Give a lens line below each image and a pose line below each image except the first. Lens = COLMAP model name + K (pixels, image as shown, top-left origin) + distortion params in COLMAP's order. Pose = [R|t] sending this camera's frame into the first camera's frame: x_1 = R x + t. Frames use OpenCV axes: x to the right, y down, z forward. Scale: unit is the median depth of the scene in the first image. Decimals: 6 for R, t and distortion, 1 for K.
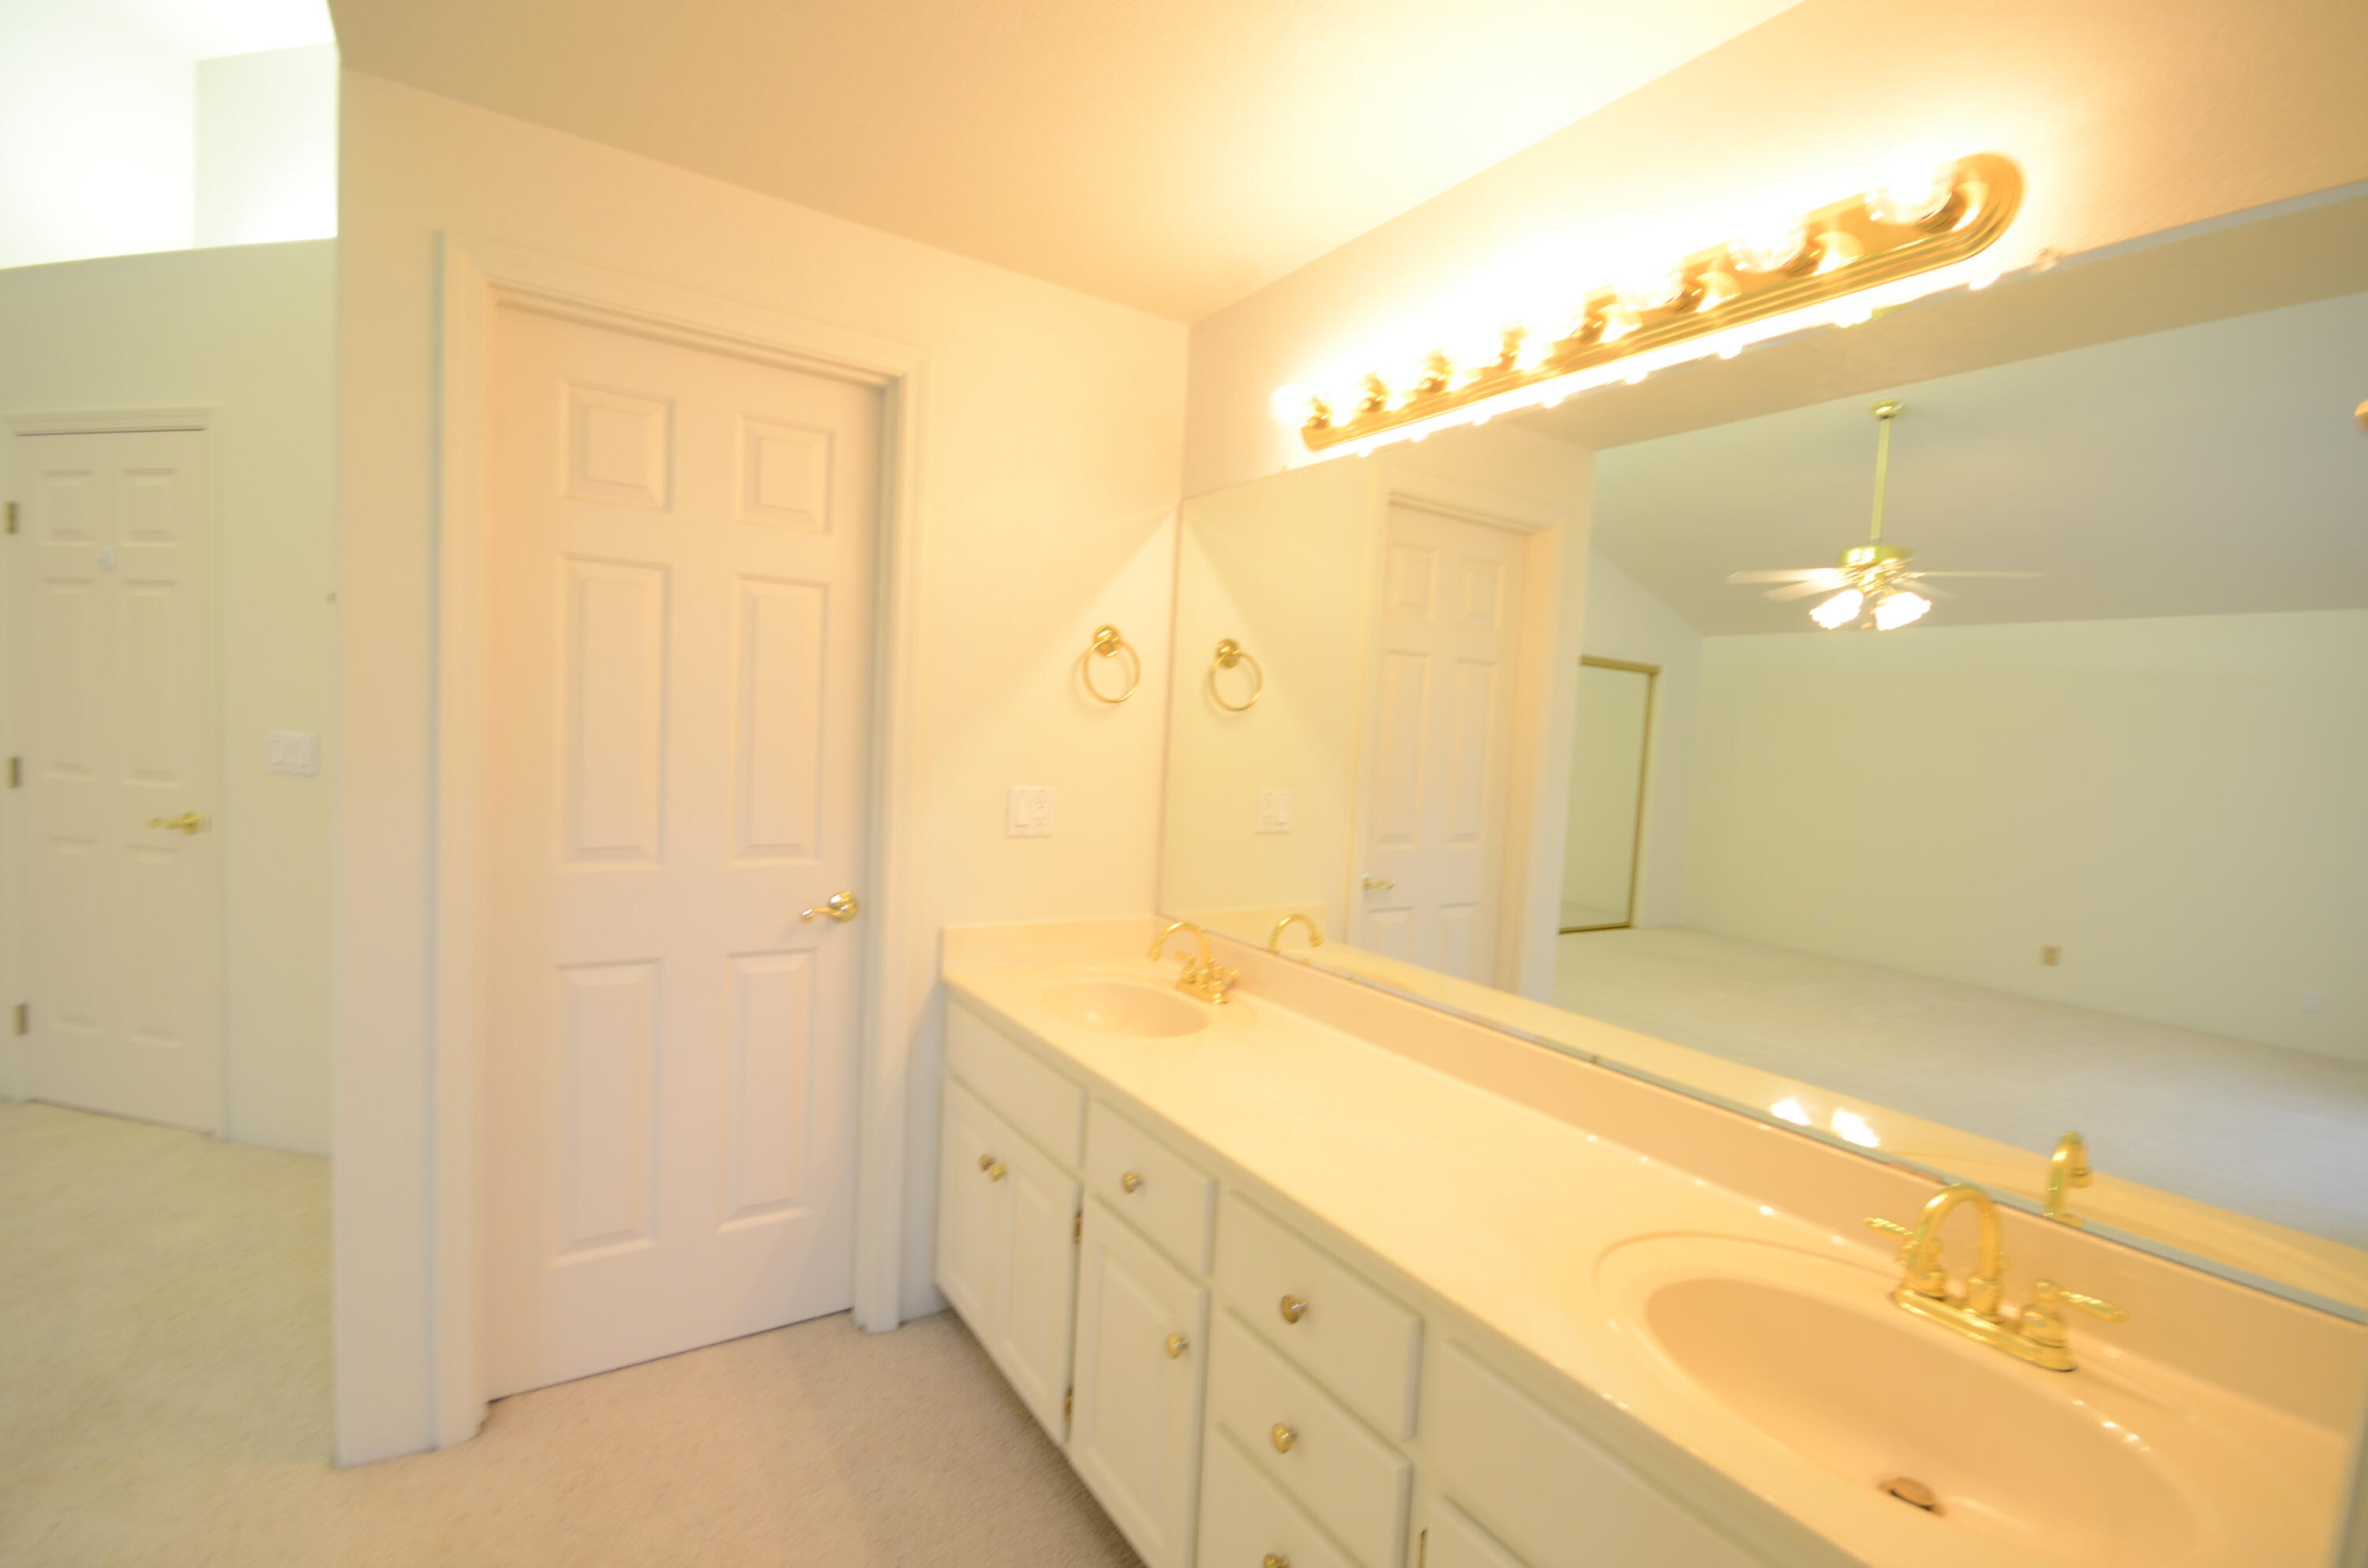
lens RADIAL K [[1033.7, 0, 1174.5], [0, 1033.7, 791.6], [0, 0, 1]] dist [-0.001828, -0.002457]
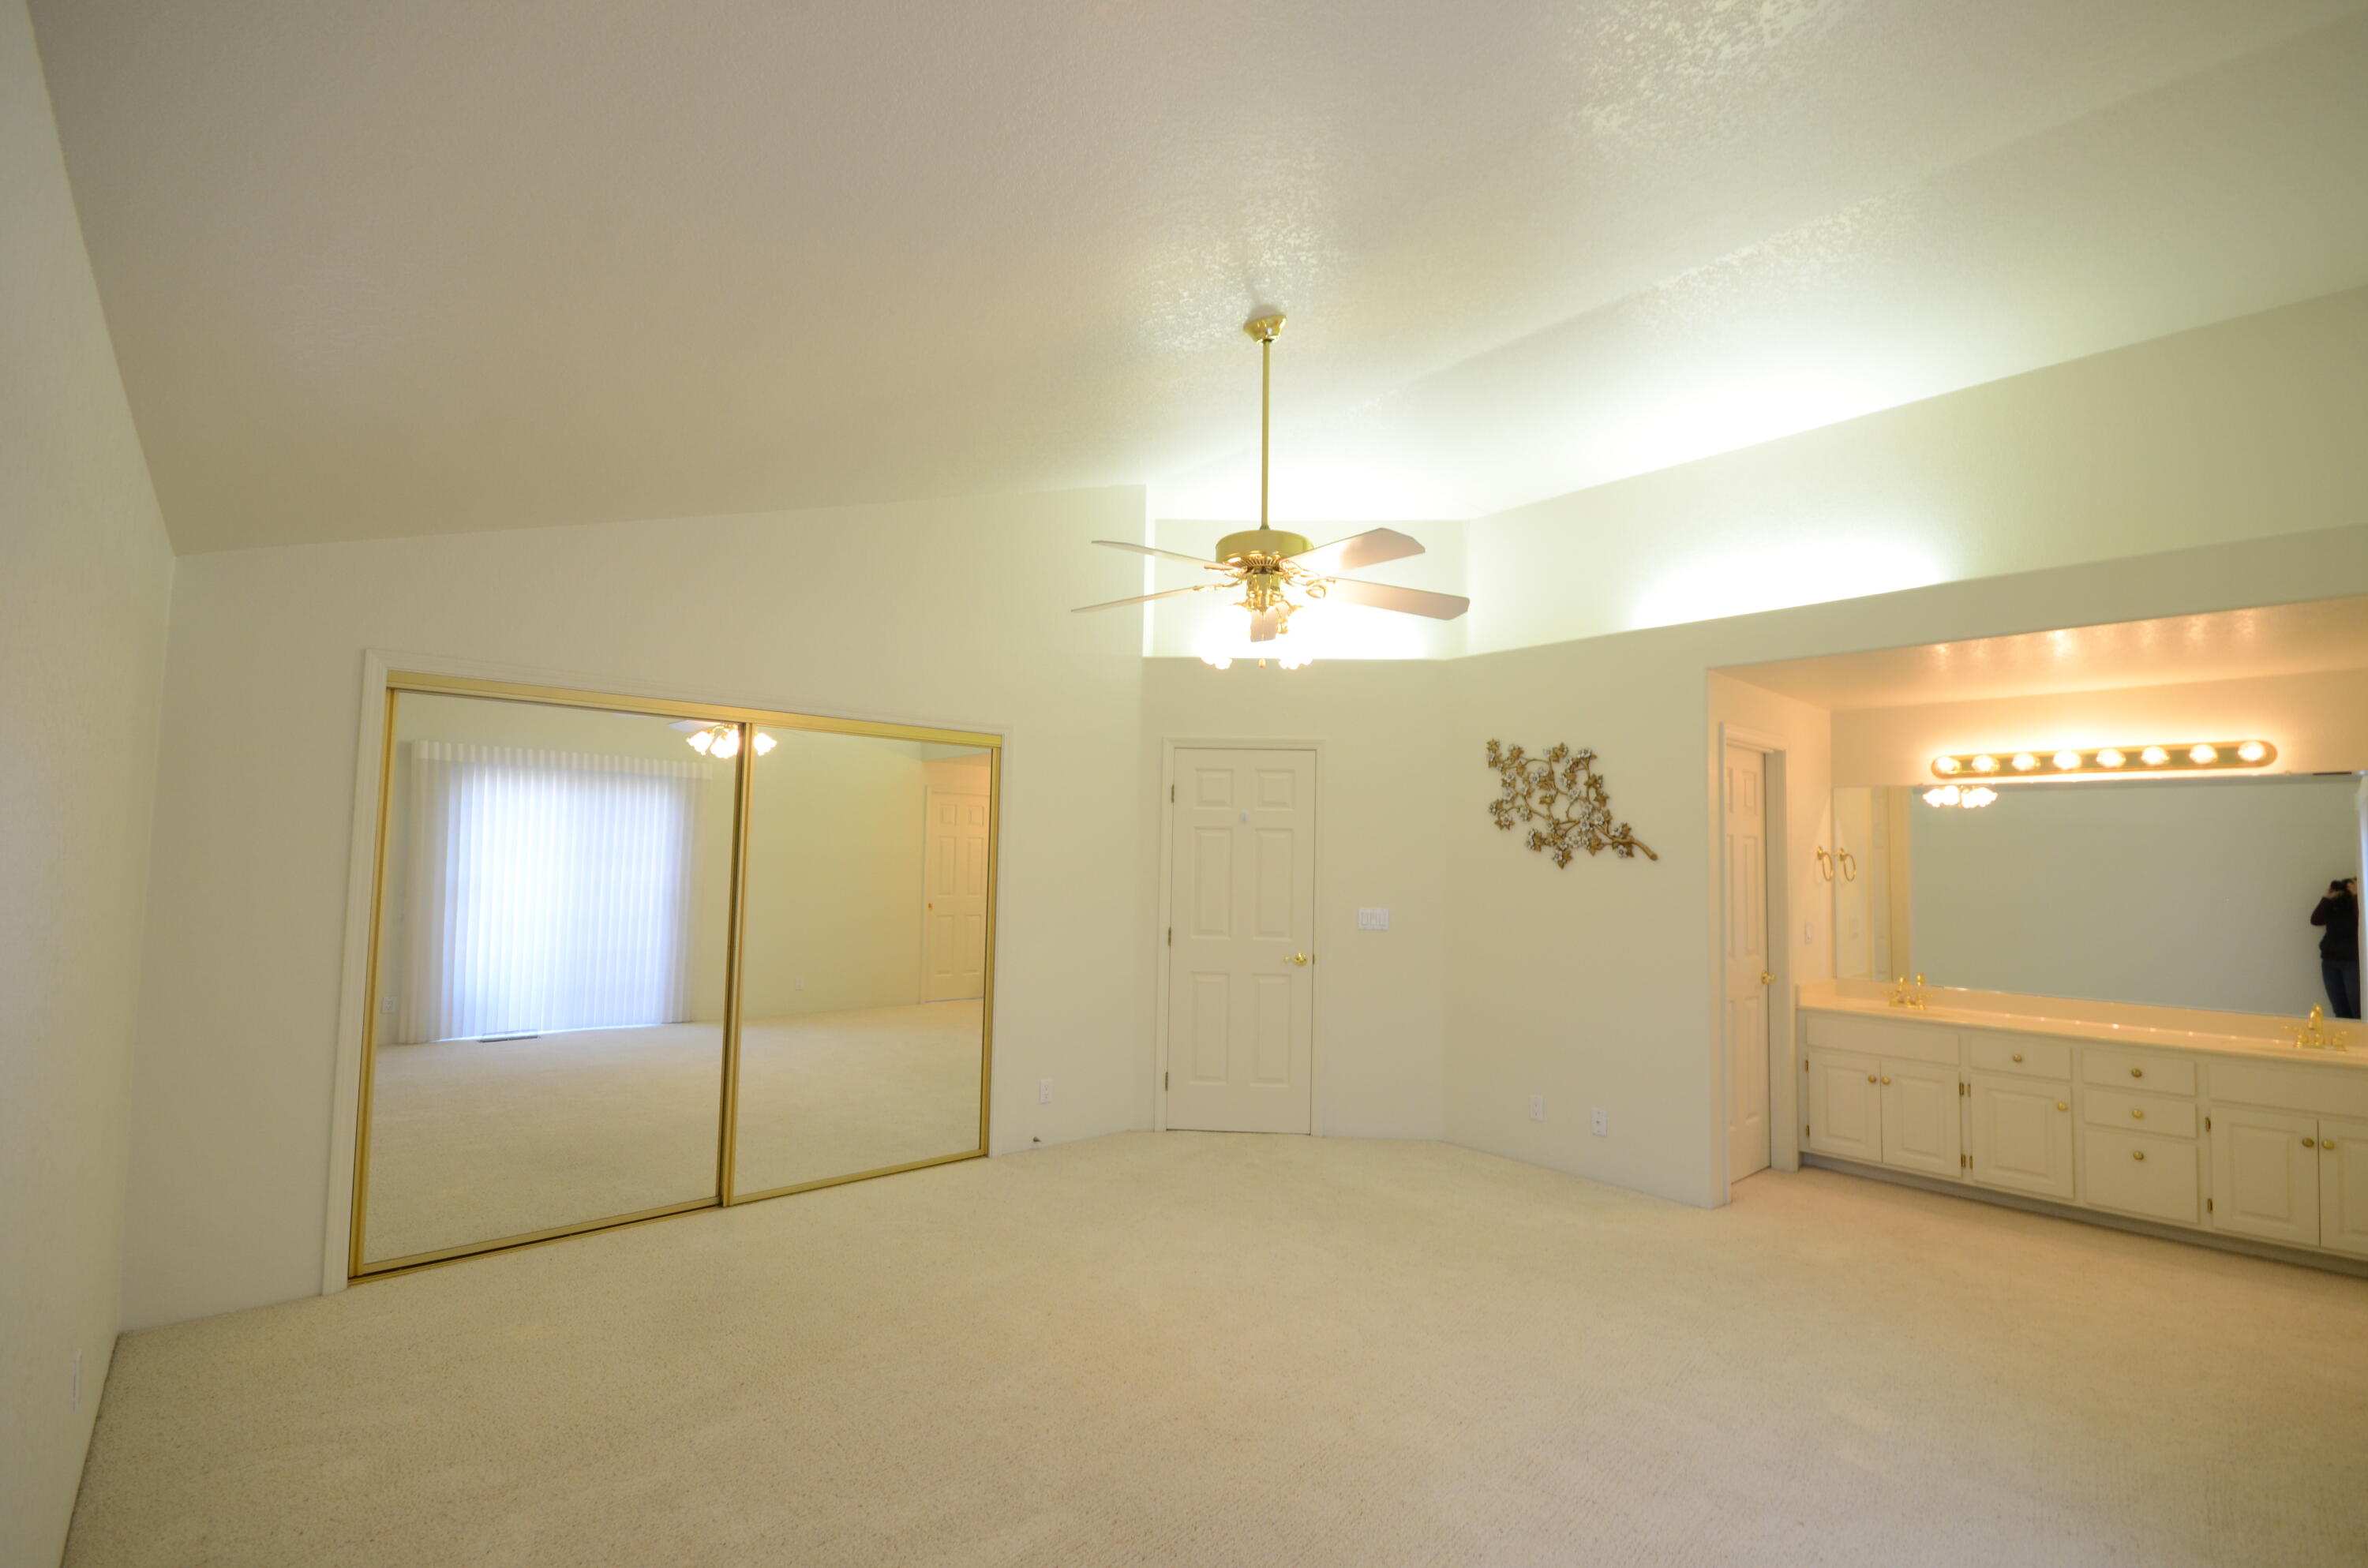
lens RADIAL K [[1033.7, 0, 1175.8], [0, 1033.7, 790.0], [0, 0, 1]] dist [-0.001828, -0.002457]
pose [[0.988249, -0.020090, 0.151524, -2.096072], [0.038709, 0.991904, -0.120948, -0.078945], [-0.147867, 0.125392, 0.981026, -1.176826]]
